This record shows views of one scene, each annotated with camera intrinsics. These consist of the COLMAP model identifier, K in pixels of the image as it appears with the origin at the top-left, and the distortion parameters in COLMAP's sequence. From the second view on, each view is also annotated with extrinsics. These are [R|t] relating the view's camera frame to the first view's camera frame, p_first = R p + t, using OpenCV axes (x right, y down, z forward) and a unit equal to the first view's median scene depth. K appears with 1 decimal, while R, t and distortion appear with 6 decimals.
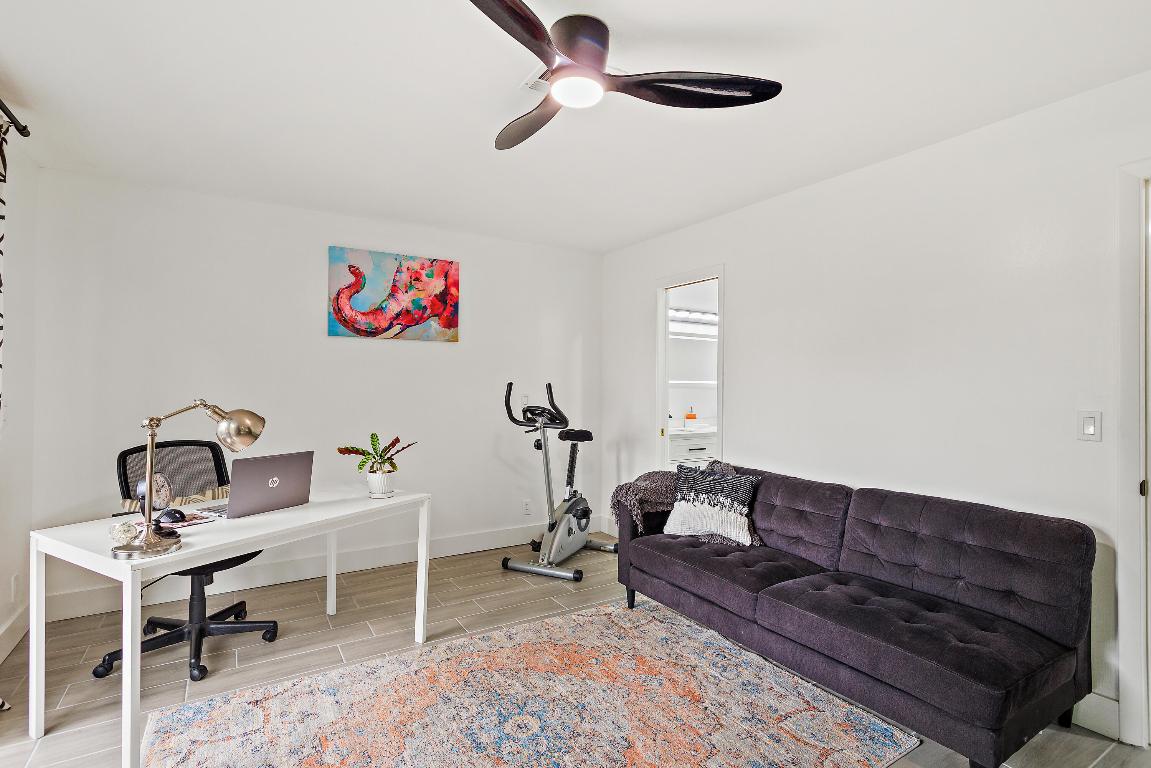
lens RADIAL K [[548.8, 0, 570.3], [0, 548.8, 386.6], [0, 0, 1]] dist [0.001568, 0.000132]
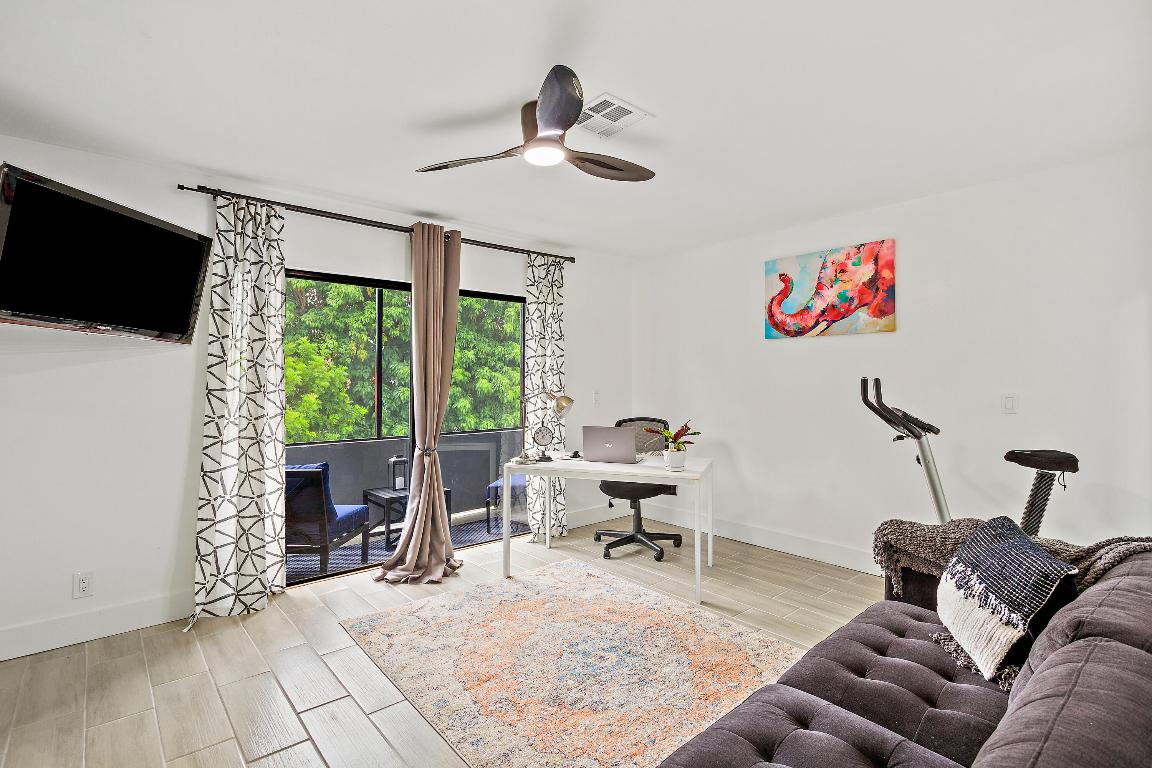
lens RADIAL K [[549.3, 0, 570.8], [0, 549.3, 379.5], [0, 0, 1]] dist [0.001568, 0.000132]
pose [[0.160174, -0.008475, -0.987052, 0.599693], [-0.001987, 0.999958, -0.008908, 0.002624], [0.987087, 0.003388, 0.160151, 0.389800]]
